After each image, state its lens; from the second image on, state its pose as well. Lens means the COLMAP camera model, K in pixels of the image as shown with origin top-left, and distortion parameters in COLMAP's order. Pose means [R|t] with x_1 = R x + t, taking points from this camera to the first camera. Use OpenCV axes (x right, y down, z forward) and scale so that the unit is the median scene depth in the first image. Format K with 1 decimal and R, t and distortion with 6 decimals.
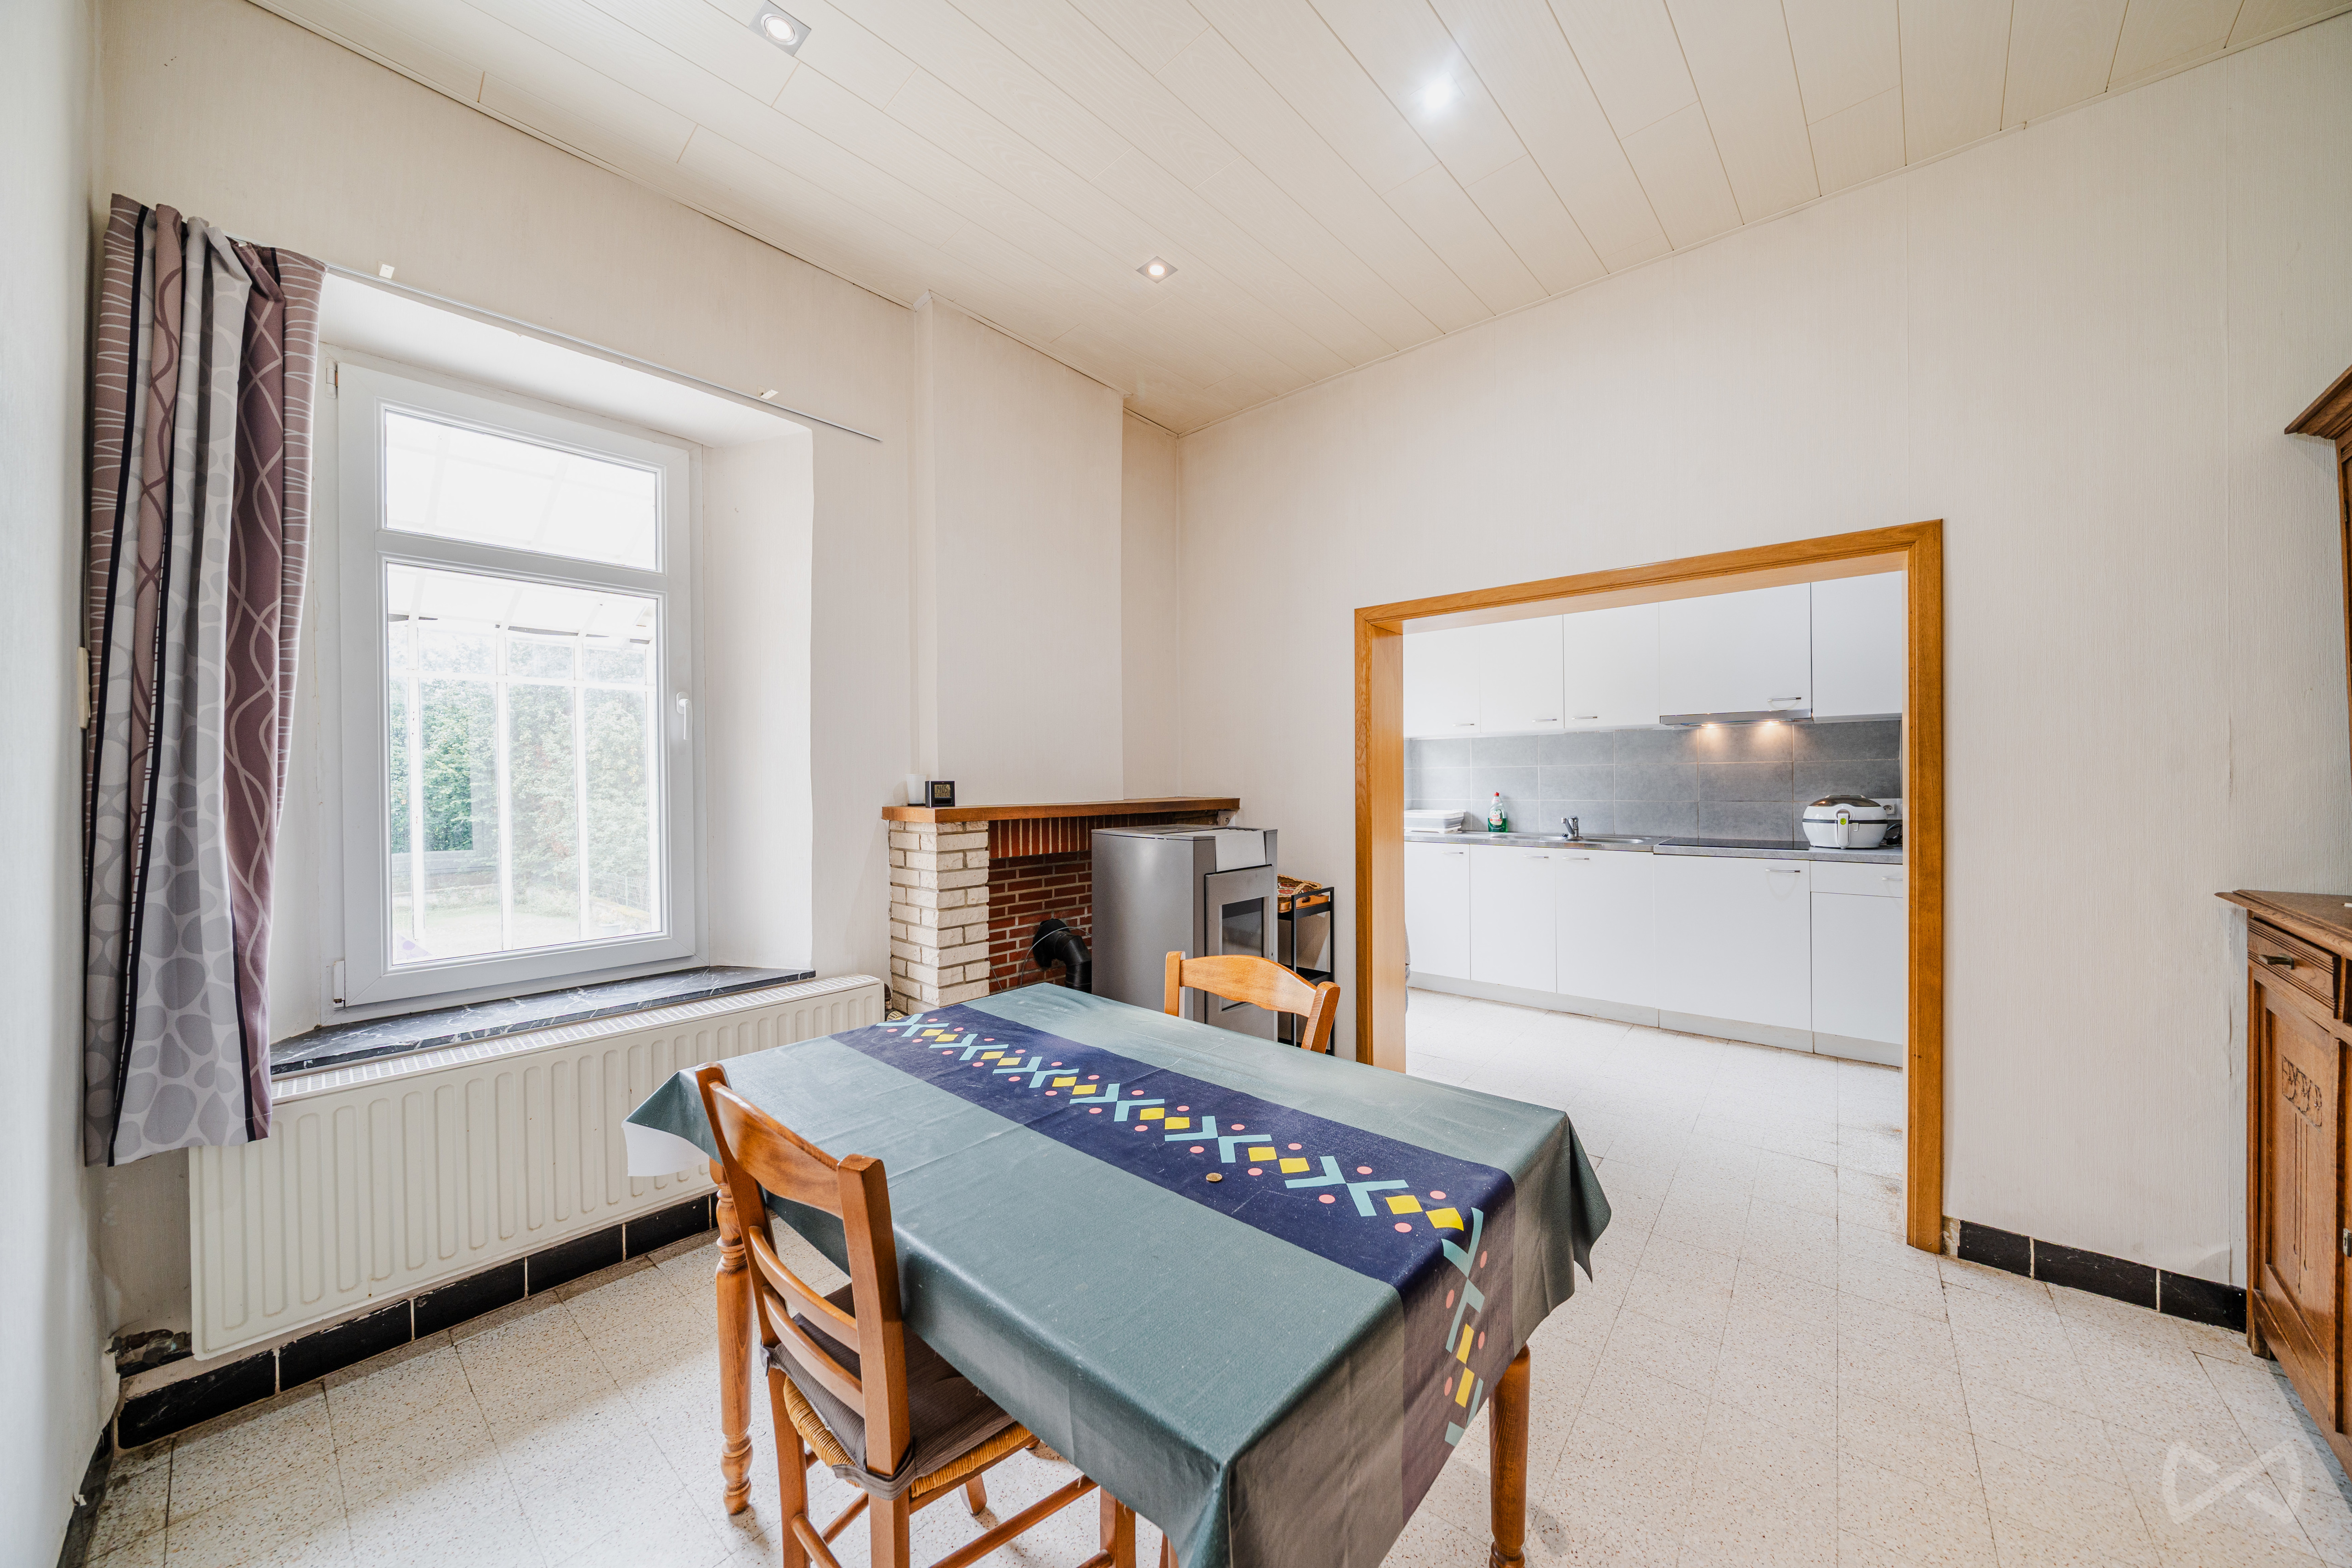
lens RADIAL K [[793.5, 0, 1176.0], [0, 793.5, 784.0], [0, 0, 1]] dist [-0.000834, -0.000053]
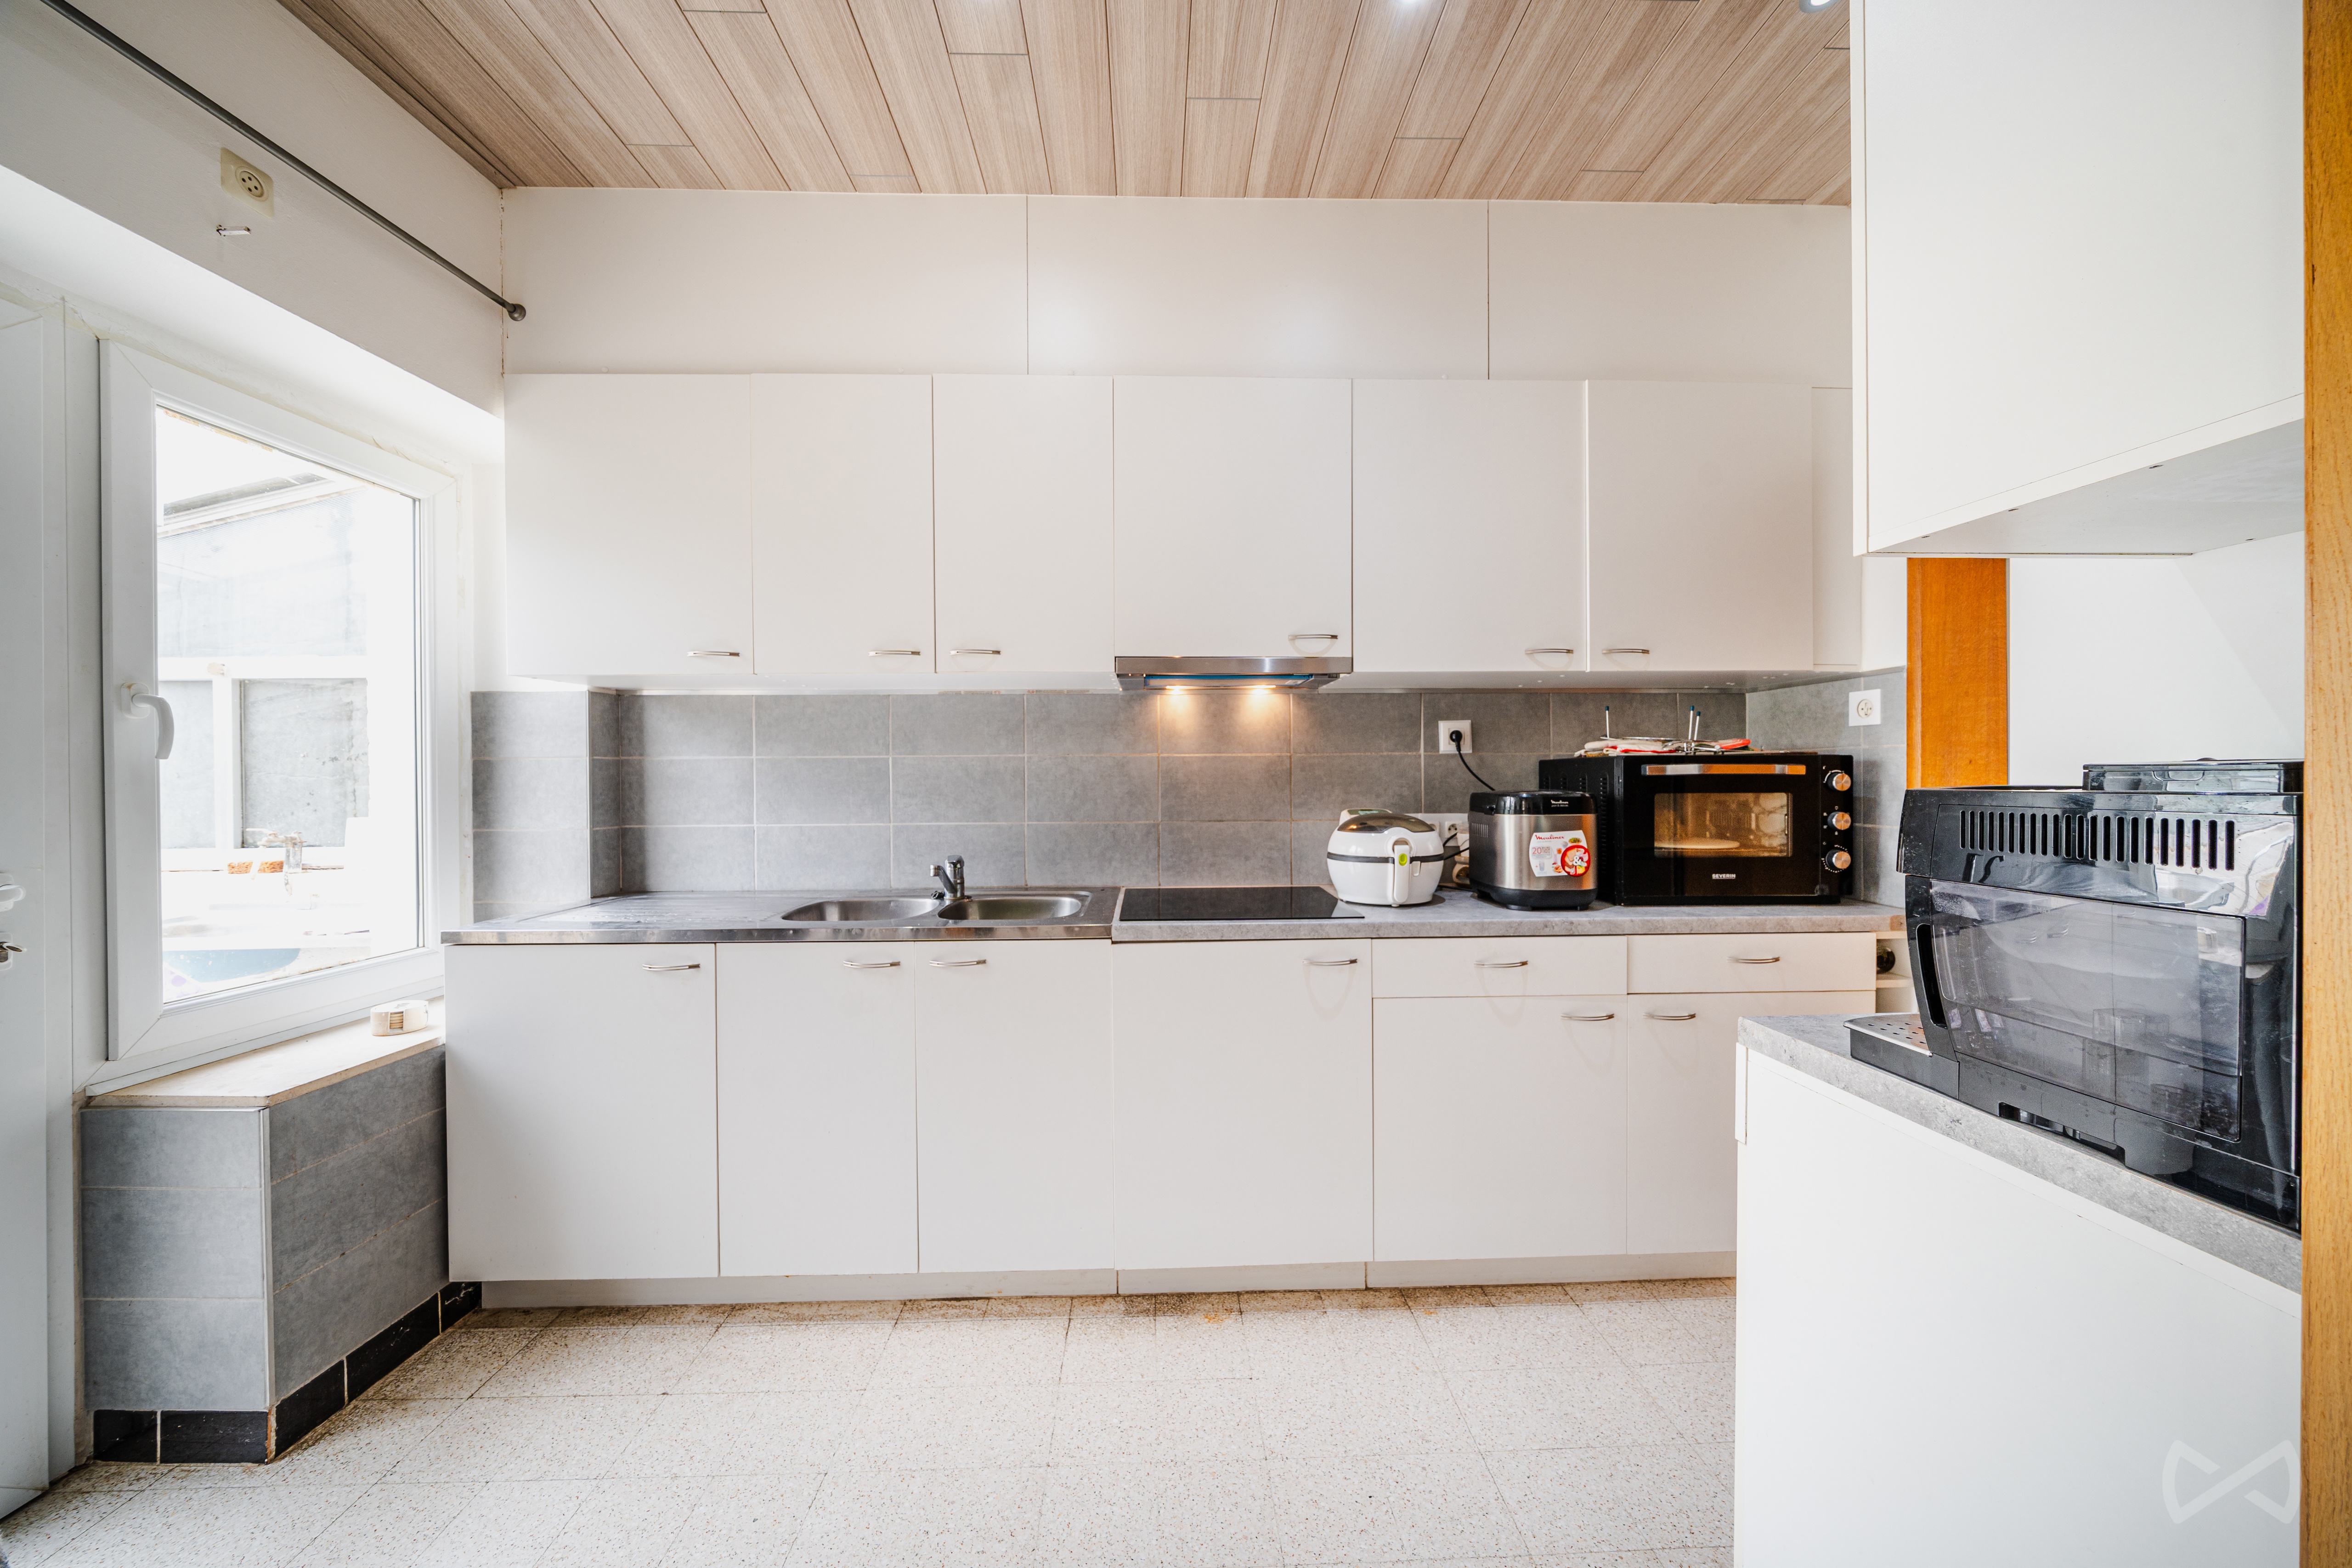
lens RADIAL K [[793.5, 0, 1176.0], [0, 793.5, 784.0], [0, 0, 1]] dist [-0.000834, -0.000053]
pose [[0.744598, -0.001511, 0.667512, 0.300355], [0.002872, 0.999995, -0.000940, -0.005311], [-0.667507, 0.002617, 0.744599, 0.590862]]
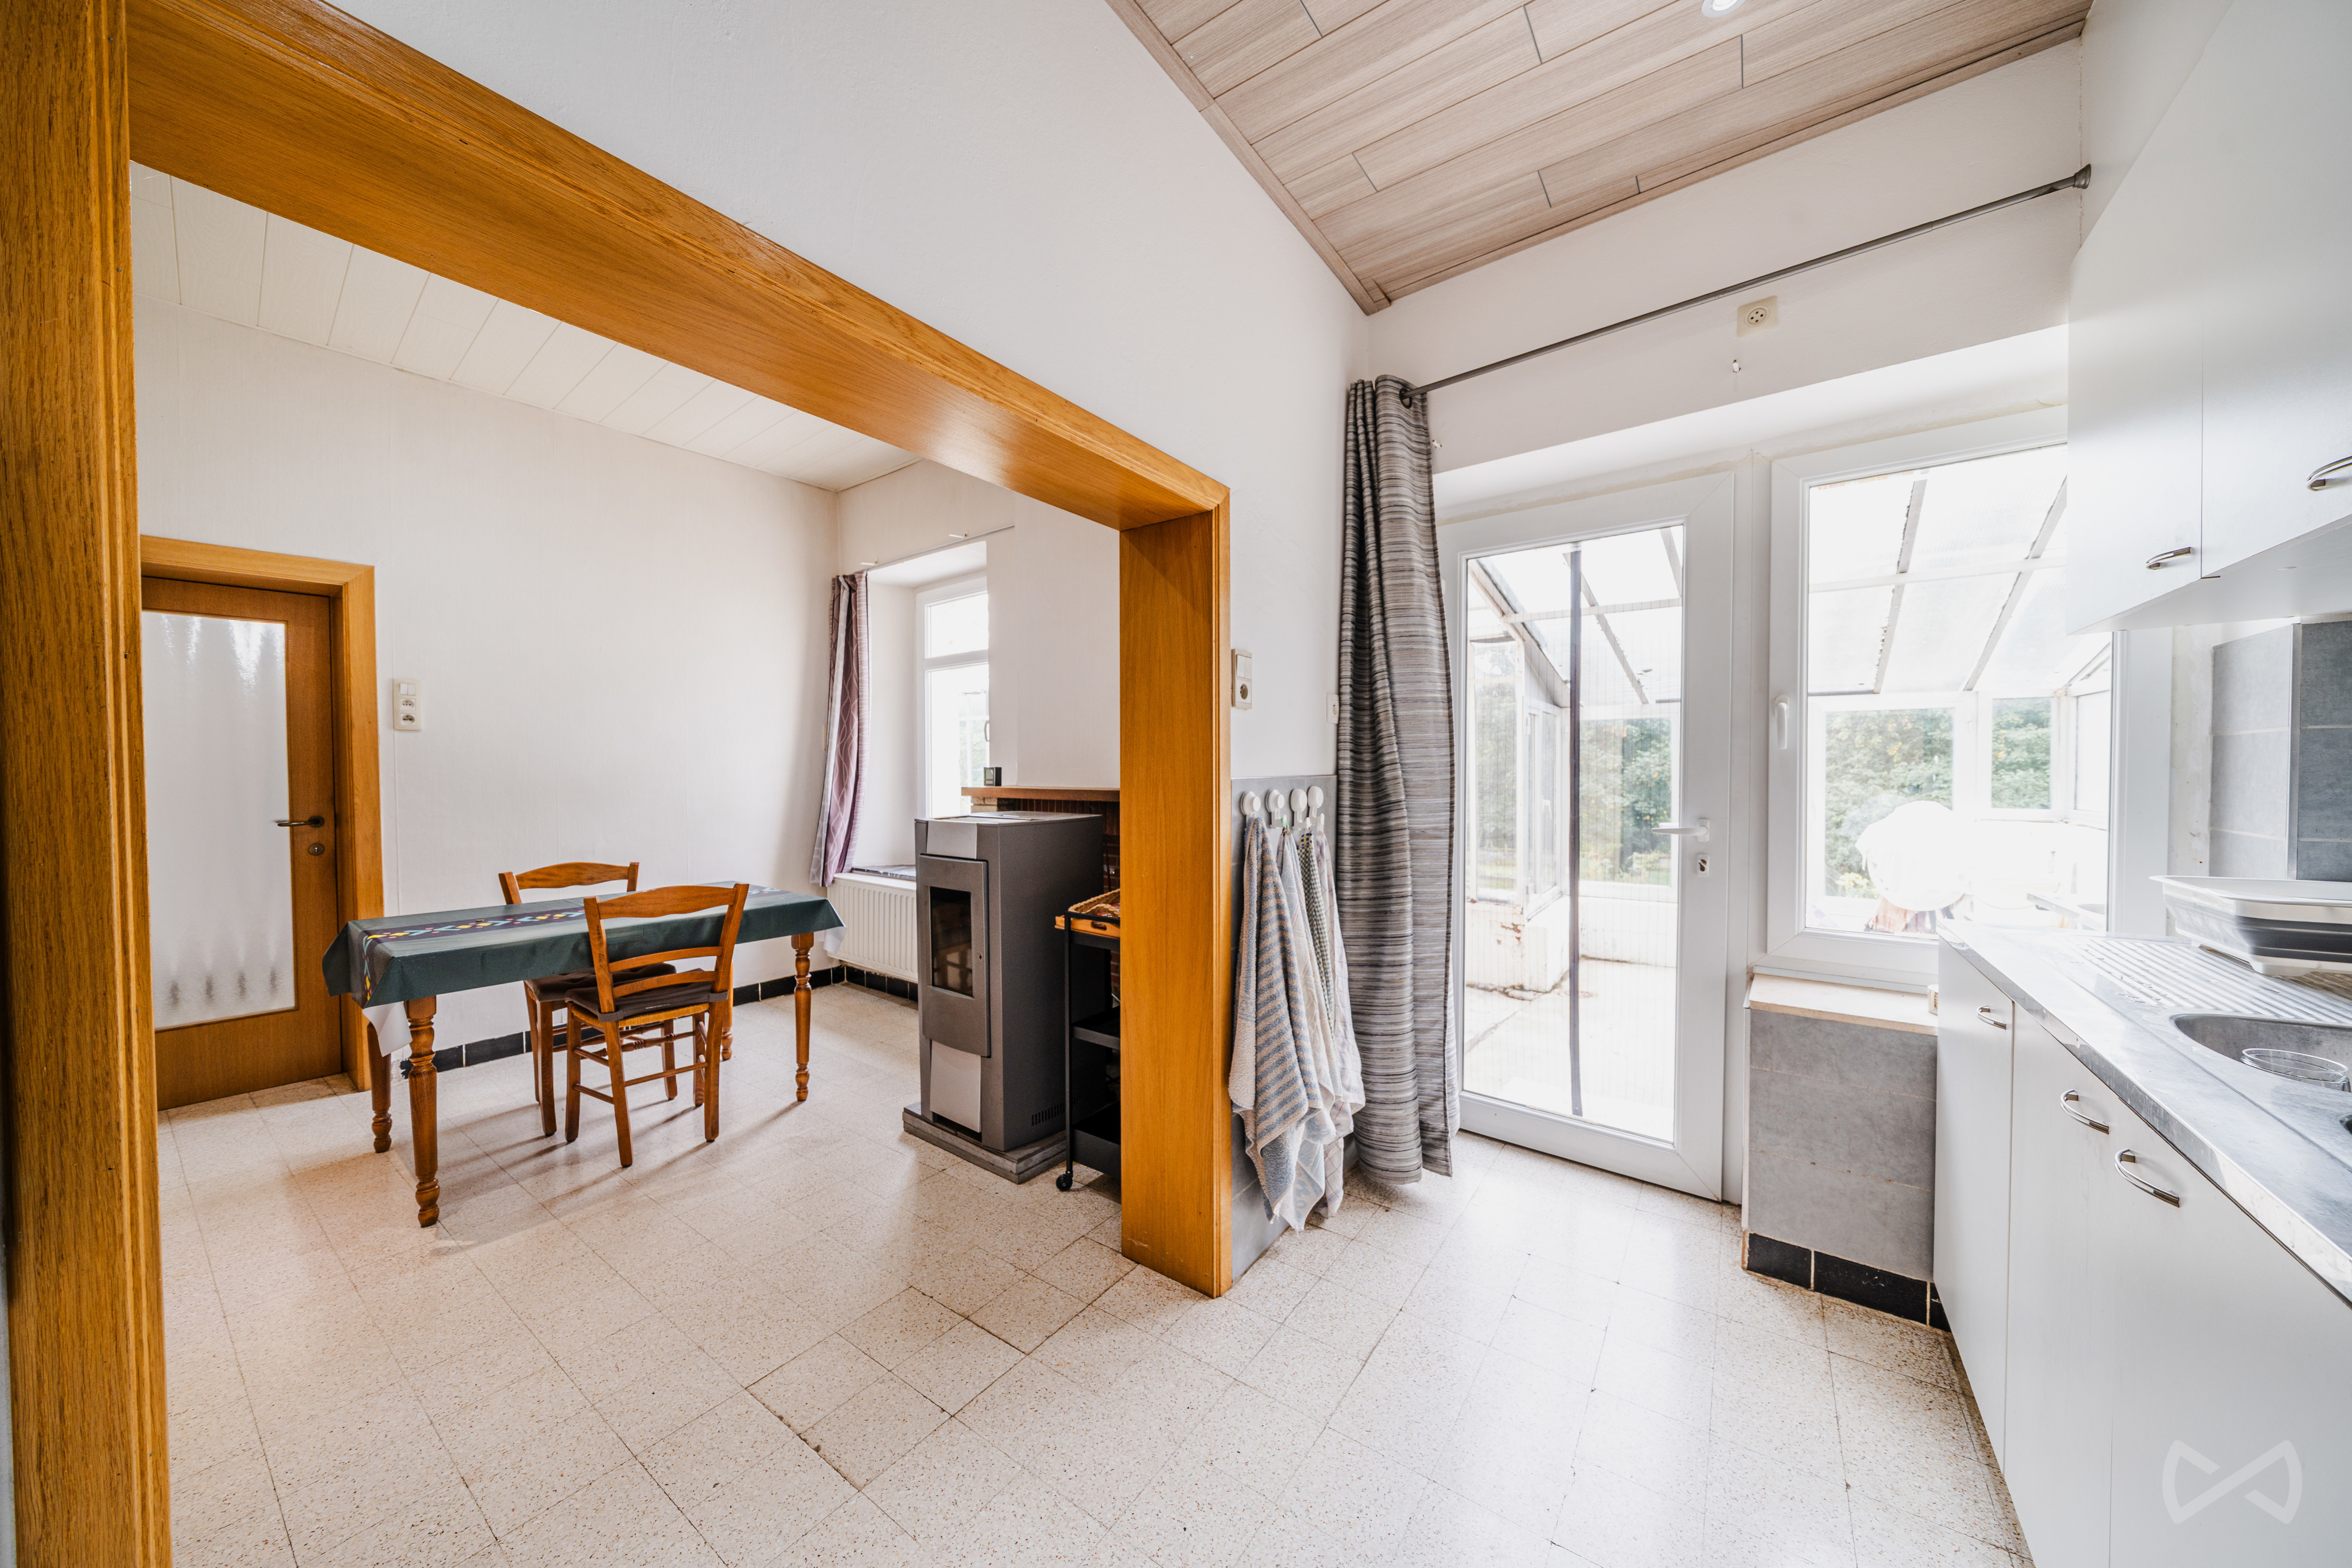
lens RADIAL K [[793.5, 0, 1176.0], [0, 793.5, 784.0], [0, 0, 1]] dist [-0.000834, -0.000053]
pose [[0.087432, 0.030154, -0.995714, 0.701631], [-0.002768, 0.999545, 0.030027, -0.010229], [0.996167, 0.000131, 0.087476, 0.753641]]
